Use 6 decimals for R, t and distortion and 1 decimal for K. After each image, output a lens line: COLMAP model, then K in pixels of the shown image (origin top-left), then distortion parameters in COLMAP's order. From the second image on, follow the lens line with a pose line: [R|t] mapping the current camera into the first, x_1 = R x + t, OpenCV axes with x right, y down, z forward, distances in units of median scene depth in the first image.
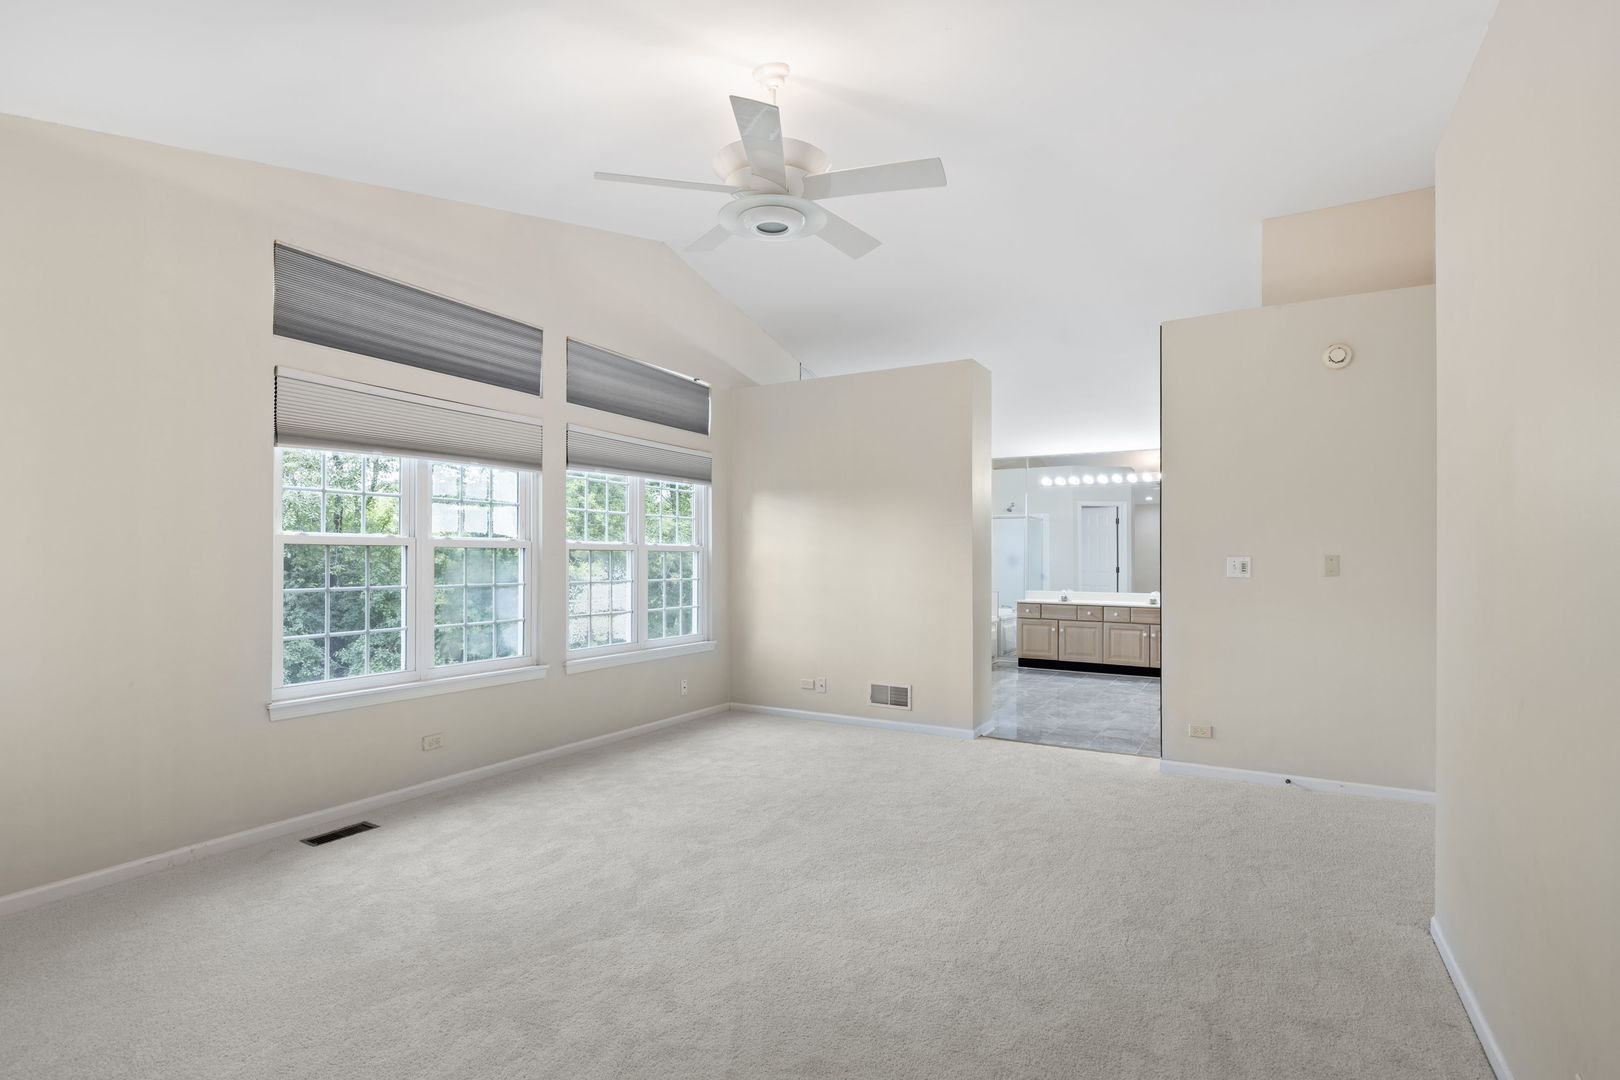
lens RADIAL K [[739.7, 0, 814.8], [0, 739.7, 543.5], [0, 0, 1]] dist [0.002096, 0.000509]
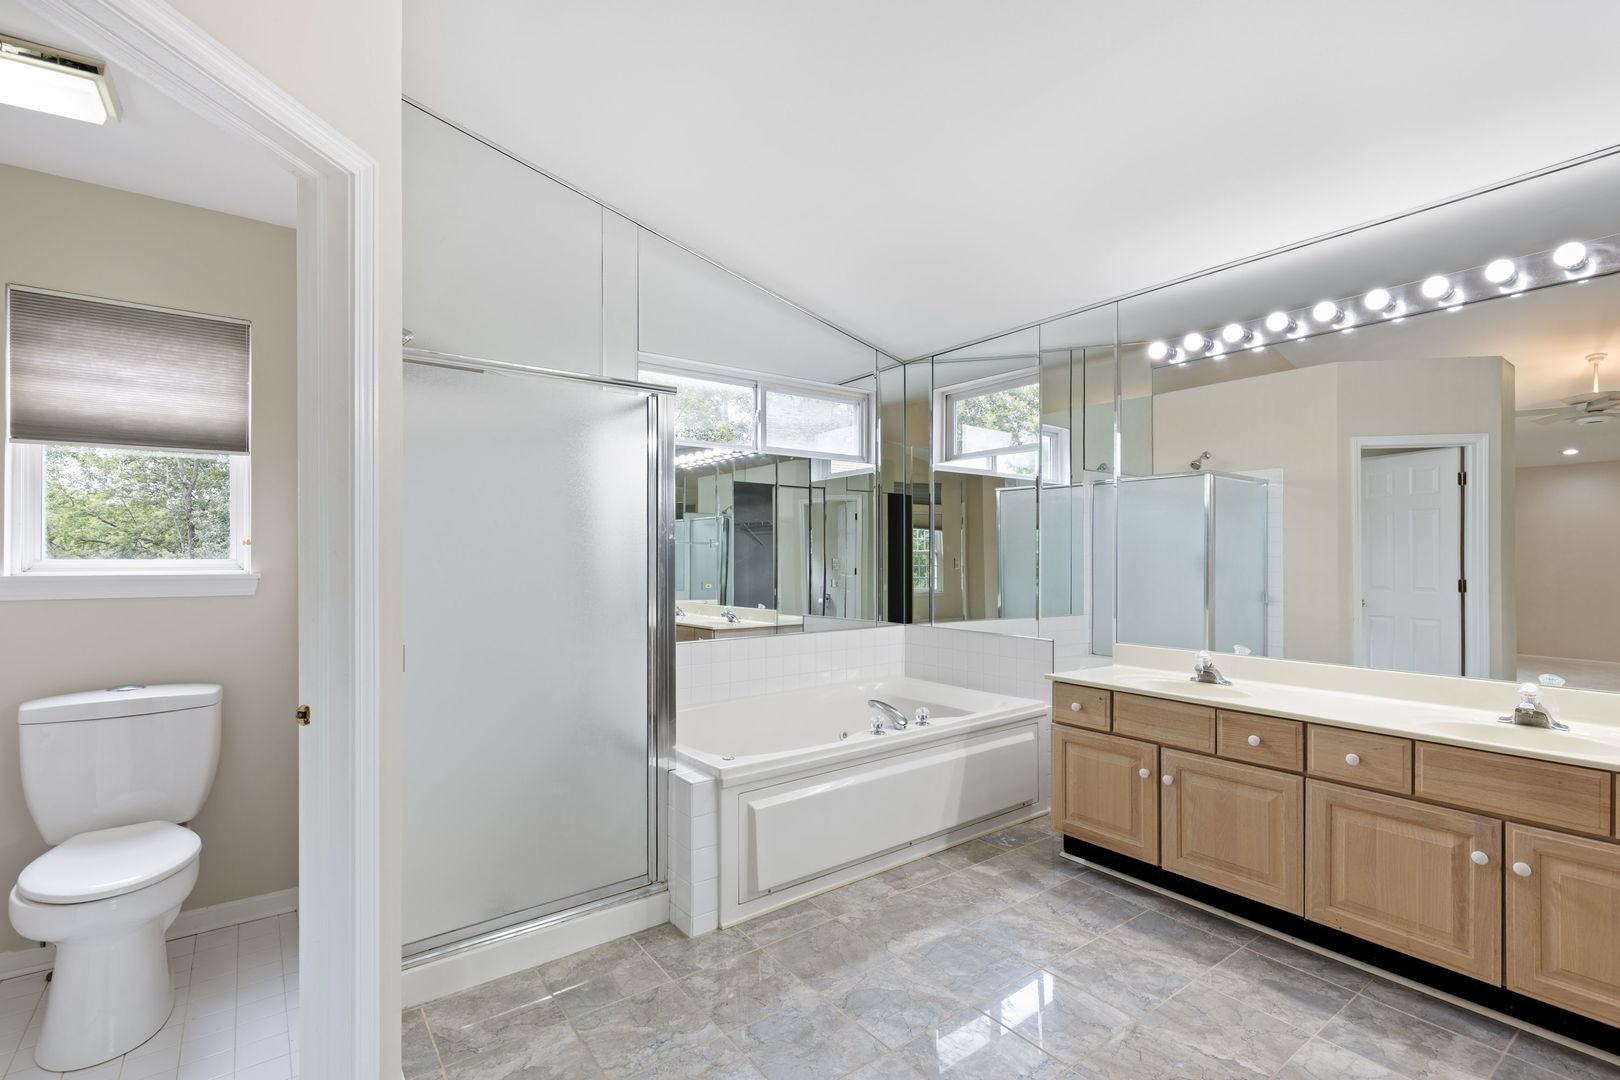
lens RADIAL K [[739.7, 0, 804.9], [0, 739.7, 551.0], [0, 0, 1]] dist [0.002096, 0.000509]
pose [[0.925713, -0.004406, -0.378202, 0.312945], [0.006952, 0.999961, 0.005369, 0.013552], [0.378164, -0.007600, 0.925707, 0.644715]]
